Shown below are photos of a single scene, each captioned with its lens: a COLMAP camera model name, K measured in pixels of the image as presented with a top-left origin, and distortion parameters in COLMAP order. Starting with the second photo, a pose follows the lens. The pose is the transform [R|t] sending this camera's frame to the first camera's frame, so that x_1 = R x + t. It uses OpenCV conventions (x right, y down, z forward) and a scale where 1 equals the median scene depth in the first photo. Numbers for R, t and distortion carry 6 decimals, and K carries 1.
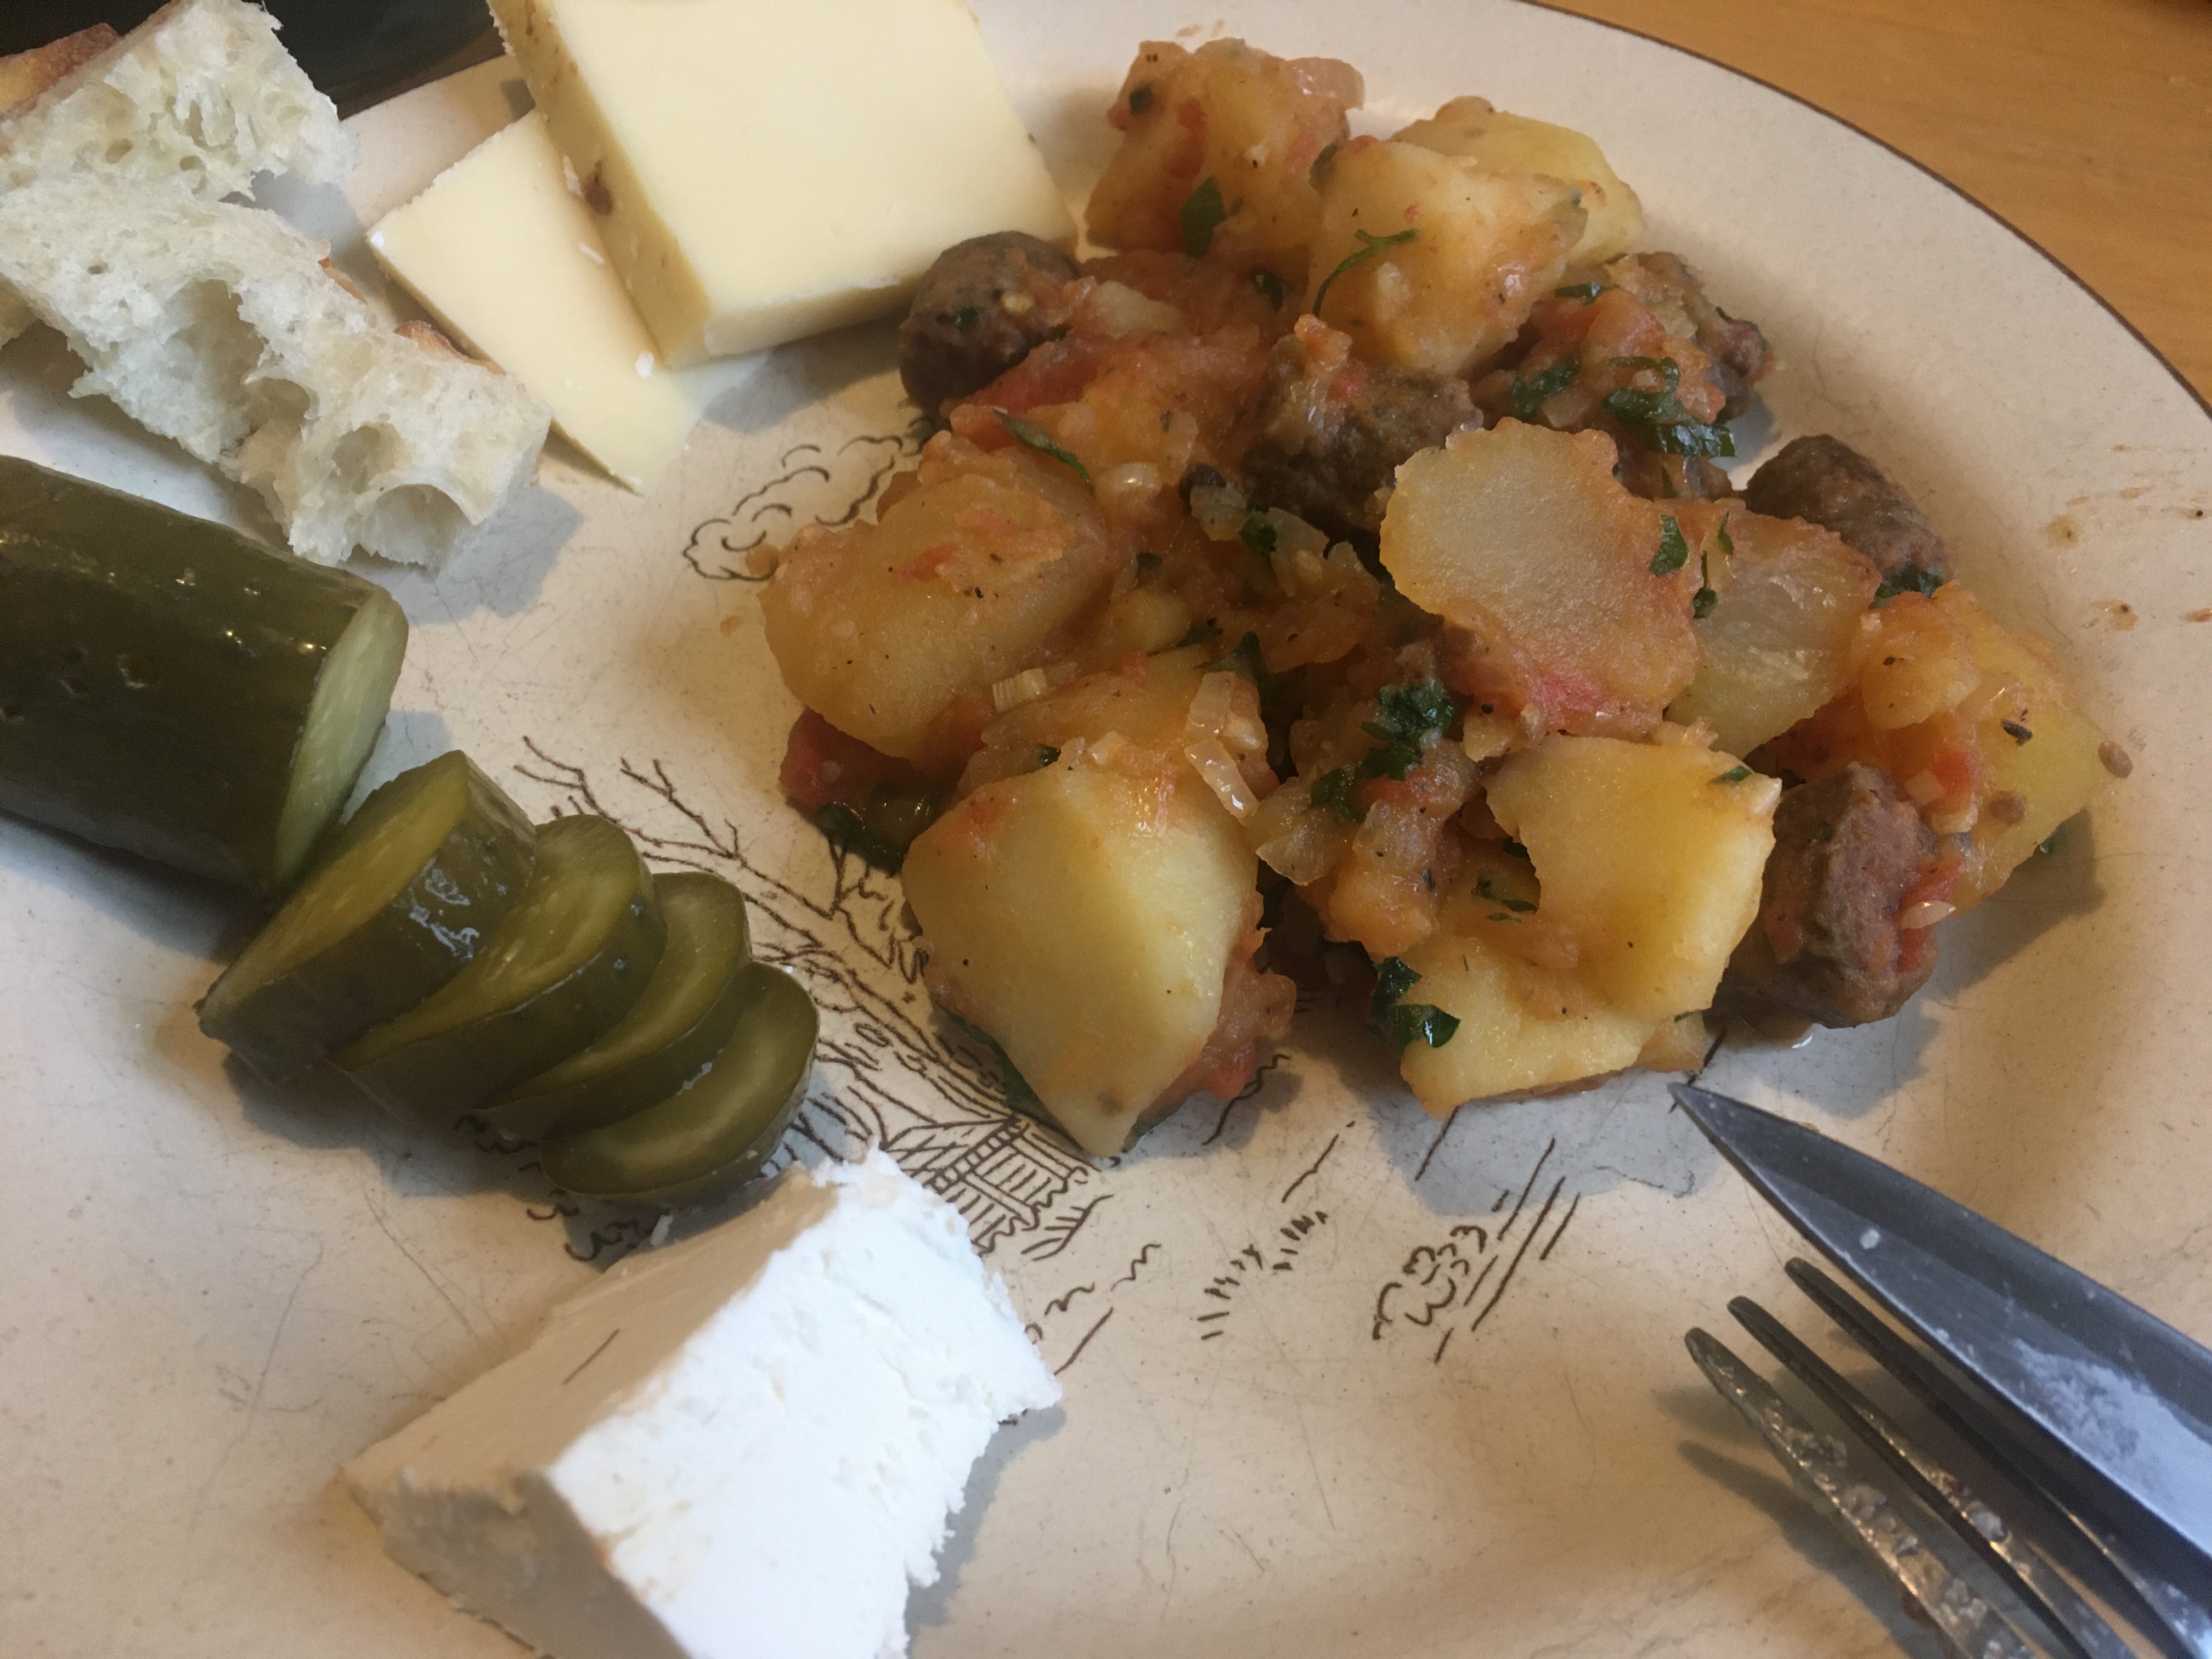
lens RADIAL K [[1928.8, 0, 1106.0], [0, 1928.8, 829.5], [0, 0, 1]] dist [0.110821, -0.209652]
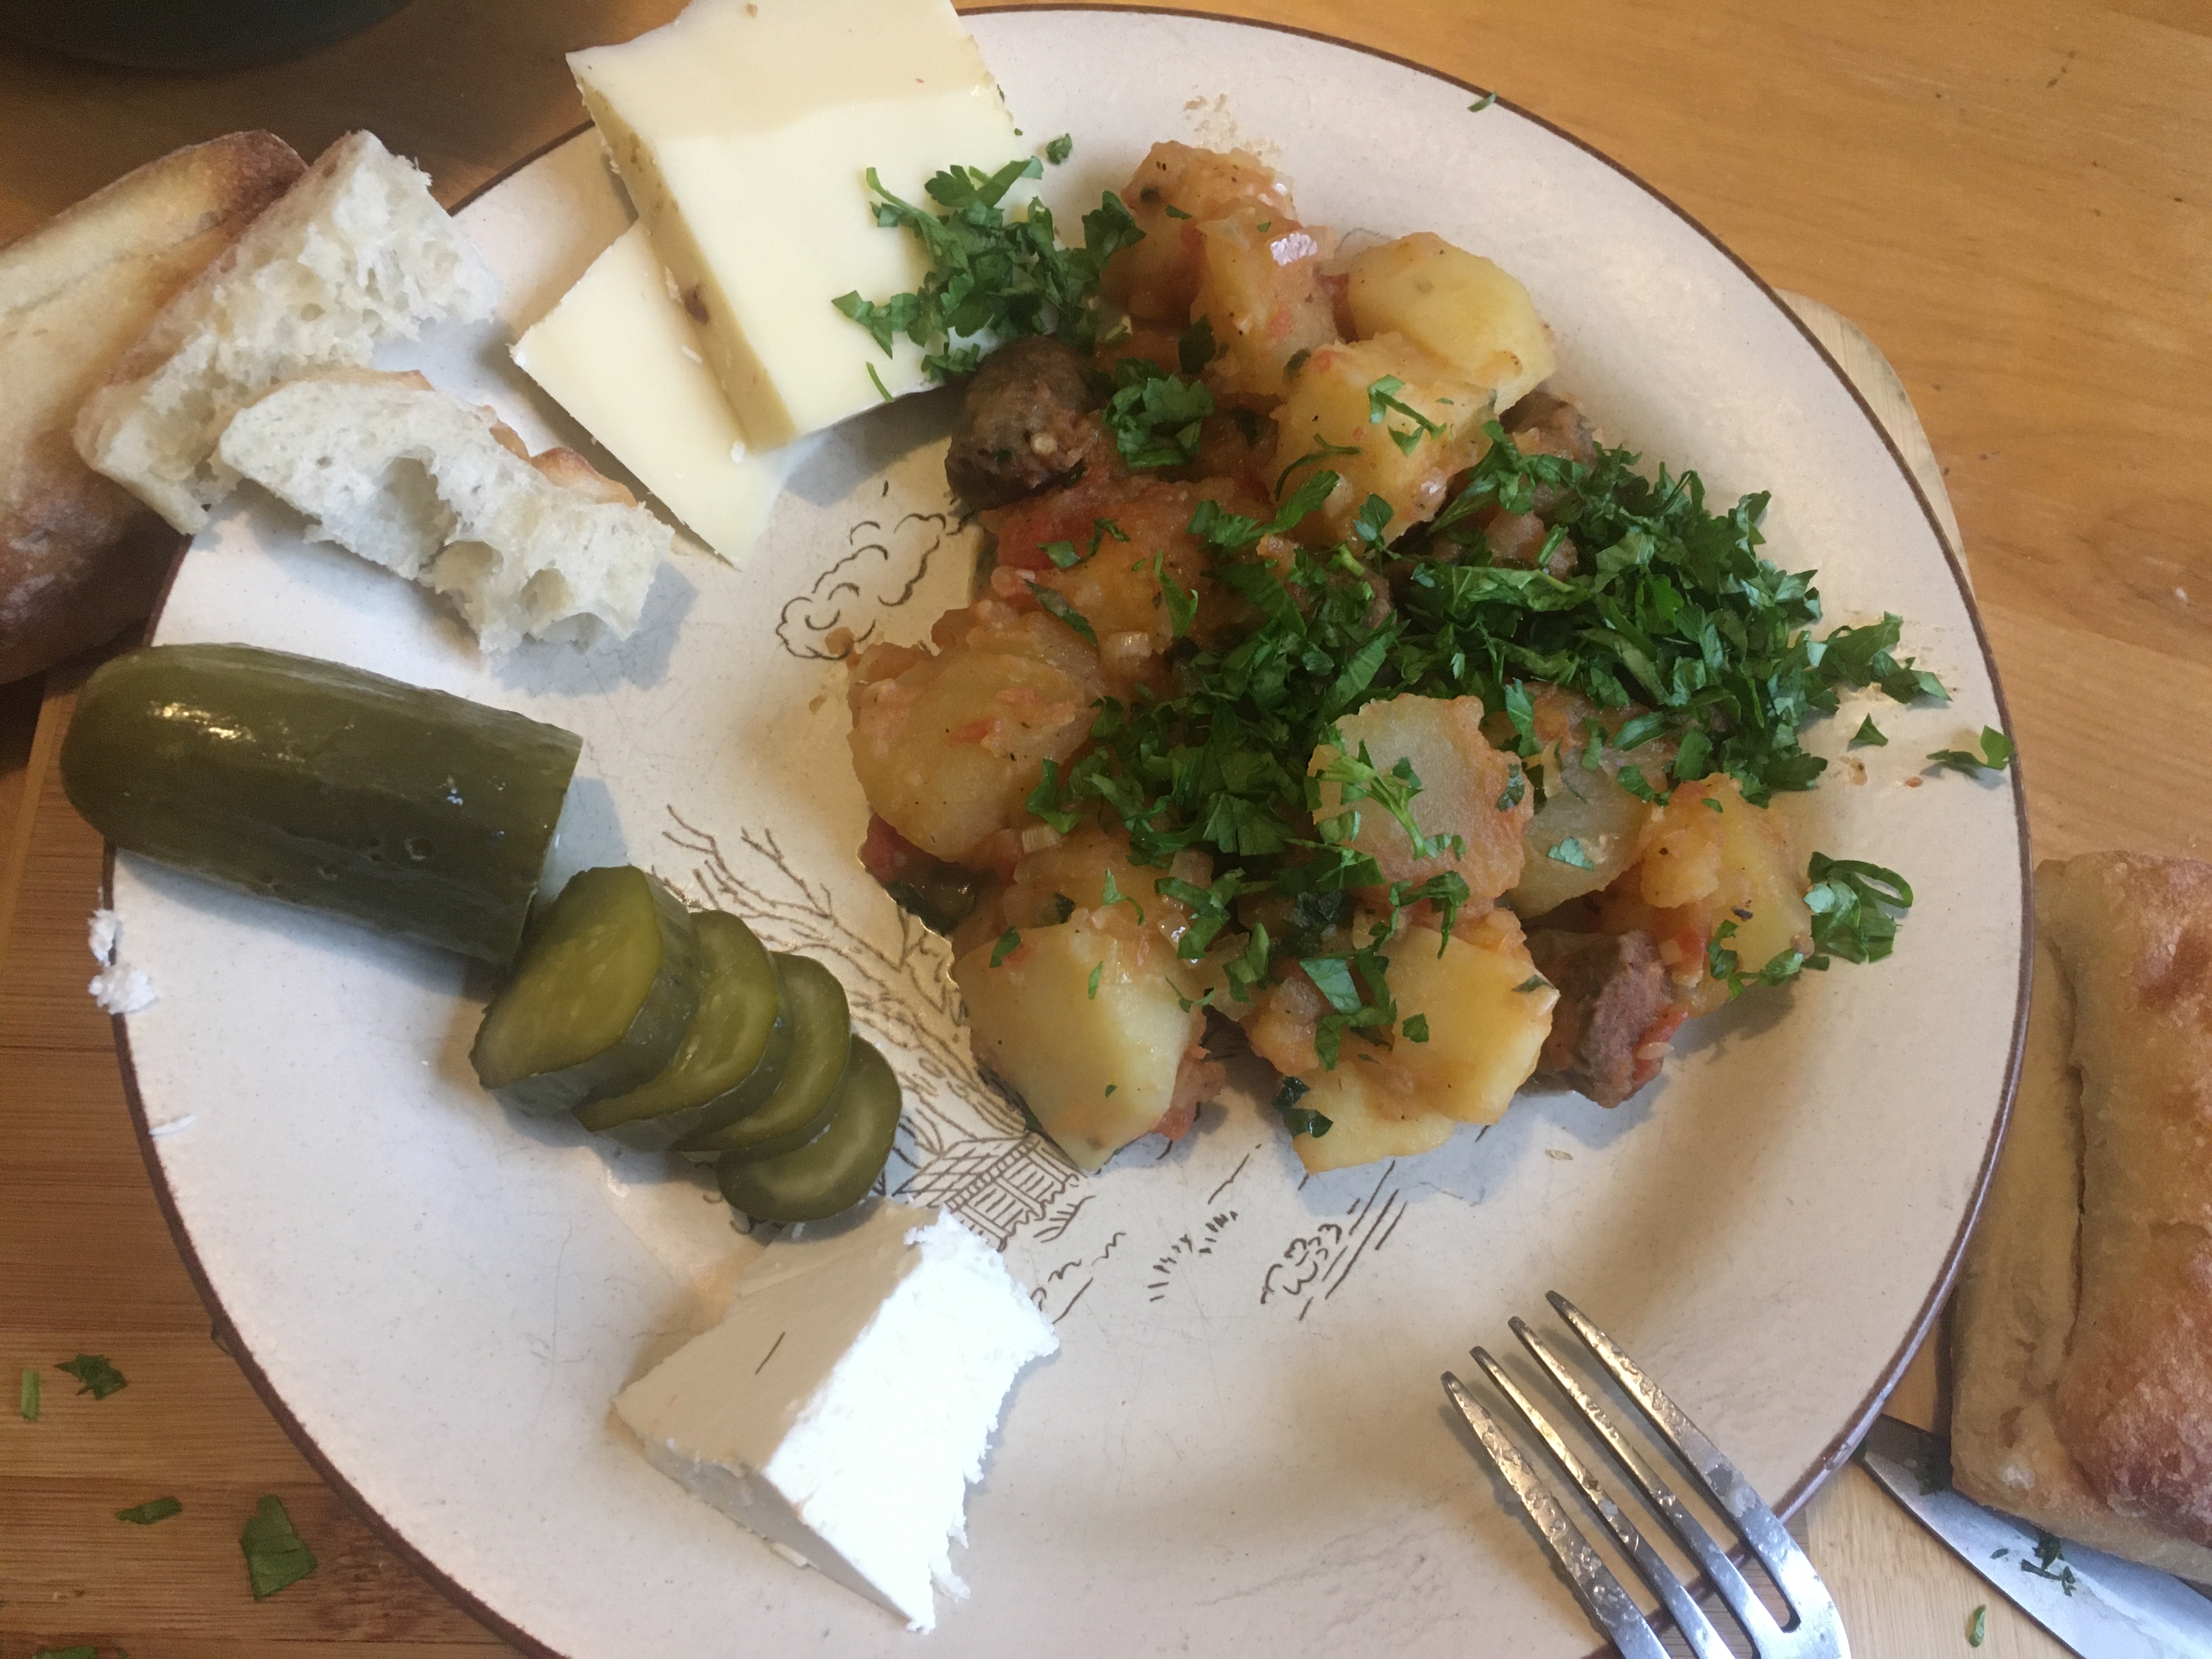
lens RADIAL K [[1928.8, 0, 1106.0], [0, 1928.8, 829.5], [0, 0, 1]] dist [0.110821, -0.209652]
pose [[0.999080, 0.035331, 0.024309, -0.032511], [-0.041082, 0.951140, 0.306015, -0.507233], [-0.012309, -0.306732, 0.951716, -0.314209]]
